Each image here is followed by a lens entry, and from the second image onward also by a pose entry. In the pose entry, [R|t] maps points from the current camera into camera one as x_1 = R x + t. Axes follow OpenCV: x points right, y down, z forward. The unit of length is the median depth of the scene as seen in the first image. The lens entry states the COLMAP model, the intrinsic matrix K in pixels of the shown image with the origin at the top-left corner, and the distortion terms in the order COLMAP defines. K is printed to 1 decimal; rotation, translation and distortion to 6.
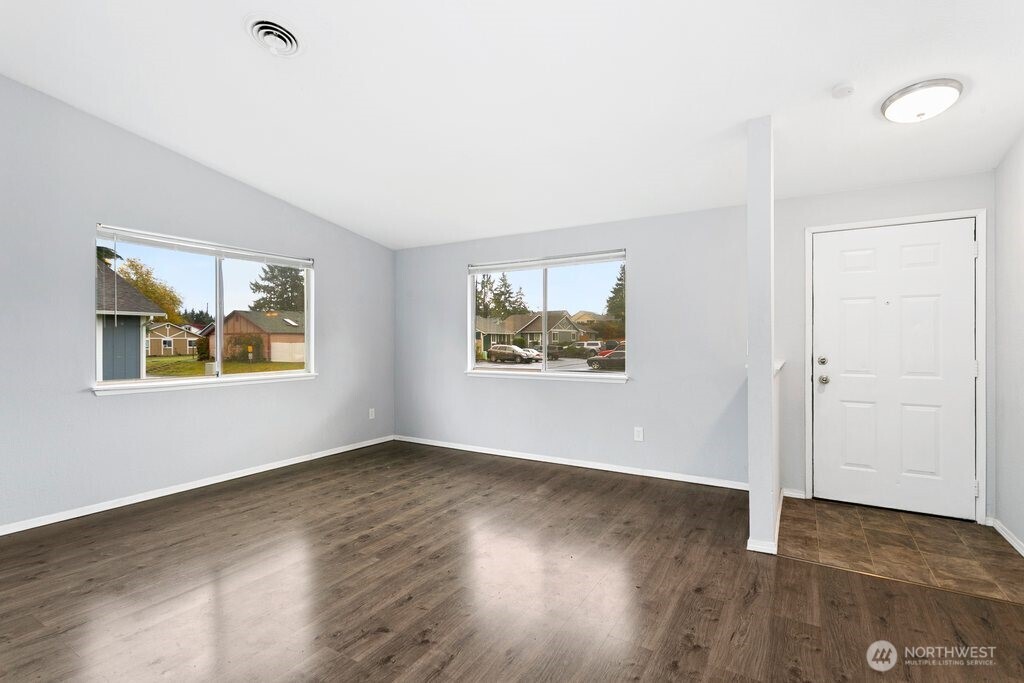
lens RADIAL K [[490.3, 0, 504.7], [0, 490.3, 339.4], [0, 0, 1]] dist [0.008900, -0.002651]
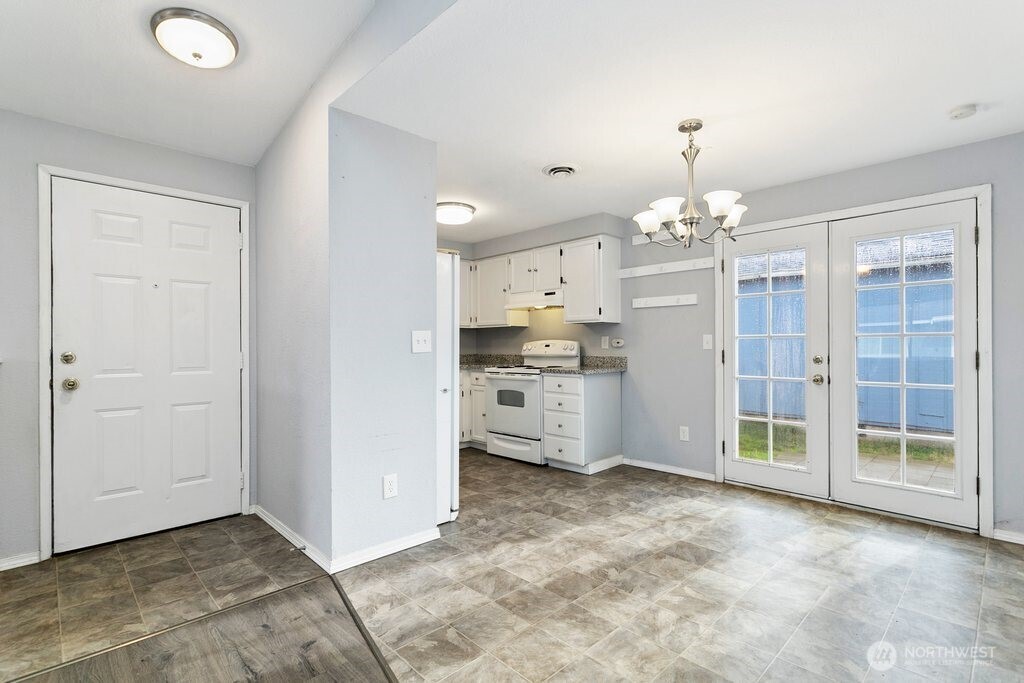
lens RADIAL K [[490.3, 0, 509.2], [0, 490.3, 343.3], [0, 0, 1]] dist [0.008900, -0.002651]
pose [[0.264725, 0.000684, 0.964324, 0.141852], [0.006620, 0.999975, -0.002527, 0.031194], [-0.964301, 0.007053, 0.264714, 0.217495]]
